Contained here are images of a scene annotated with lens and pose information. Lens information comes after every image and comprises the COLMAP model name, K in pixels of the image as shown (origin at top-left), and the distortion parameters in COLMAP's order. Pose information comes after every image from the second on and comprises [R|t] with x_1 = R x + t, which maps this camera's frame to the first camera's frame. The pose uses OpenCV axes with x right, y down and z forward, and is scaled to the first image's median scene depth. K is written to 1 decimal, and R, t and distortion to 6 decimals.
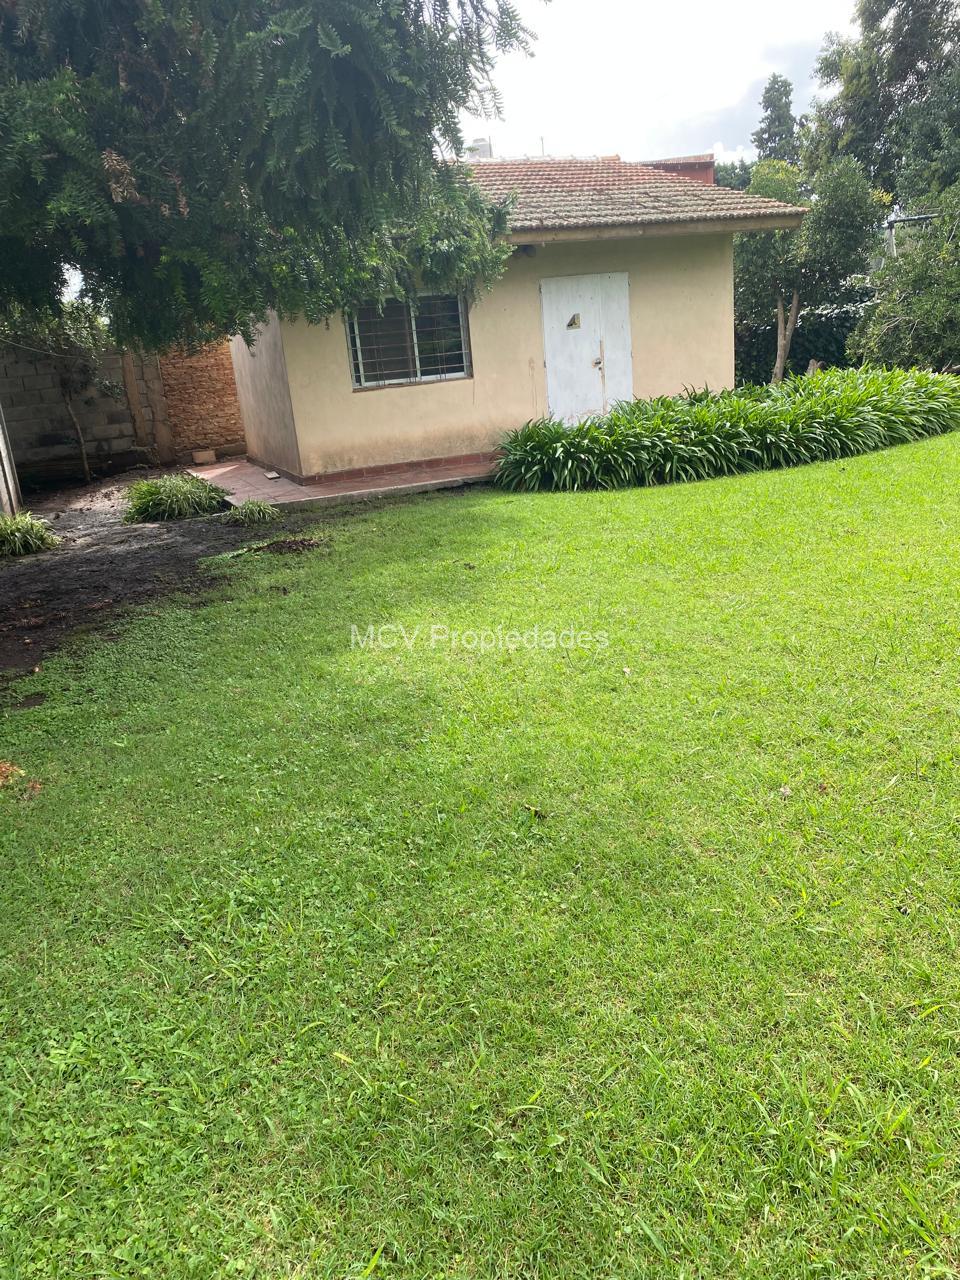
lens RADIAL K [[986.0, 0, 480.0], [0, 986.0, 640.0], [0, 0, 1]] dist [0.033990, -0.008636]
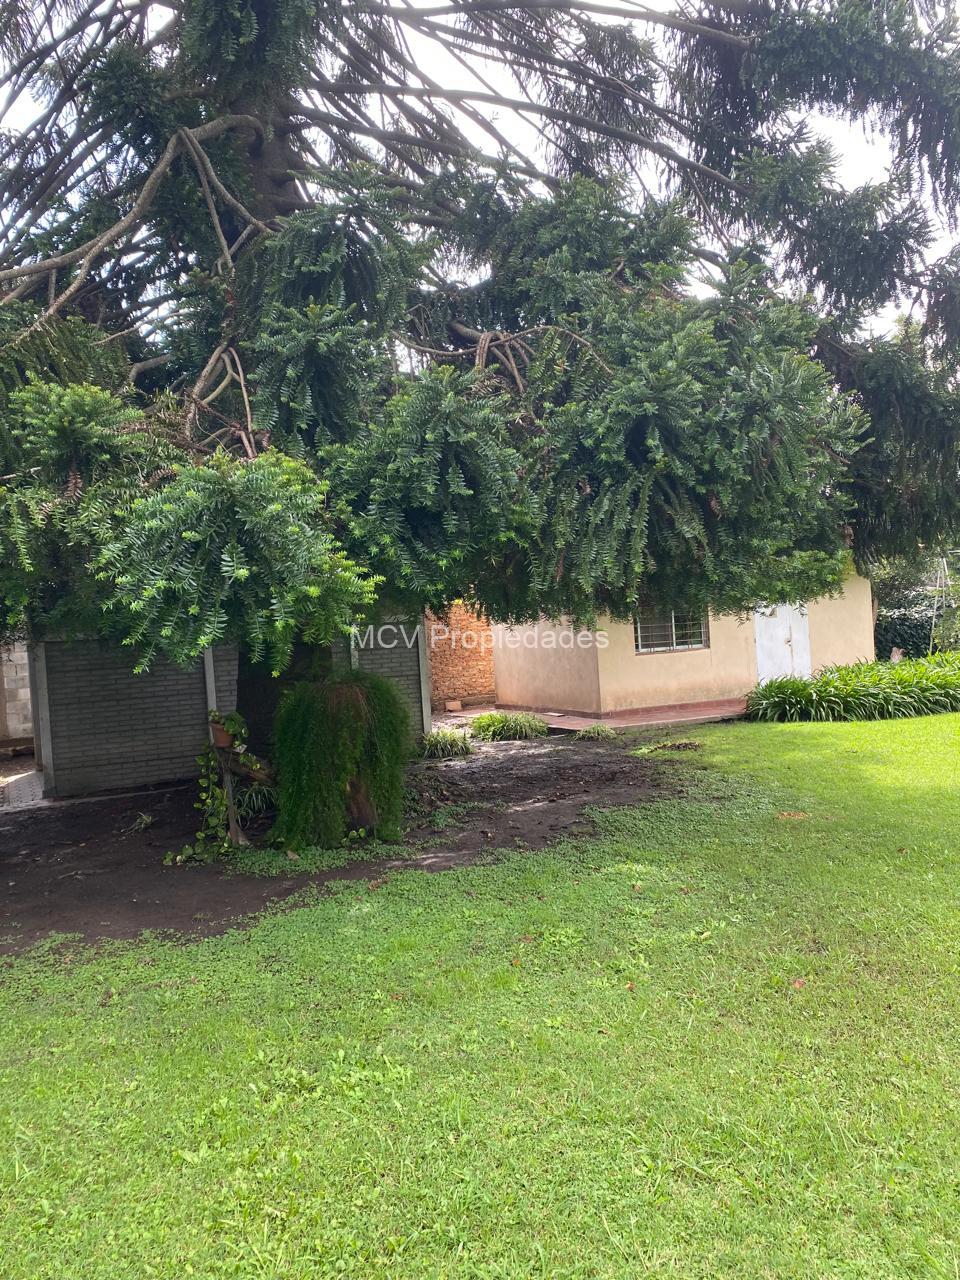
lens RADIAL K [[986.0, 0, 480.0], [0, 986.0, 640.0], [0, 0, 1]] dist [0.033990, -0.008636]
pose [[0.999371, 0.026875, 0.023133, -0.377997], [-0.019225, 0.958816, -0.283376, 0.131009], [-0.029796, 0.282753, 0.958730, -0.348588]]
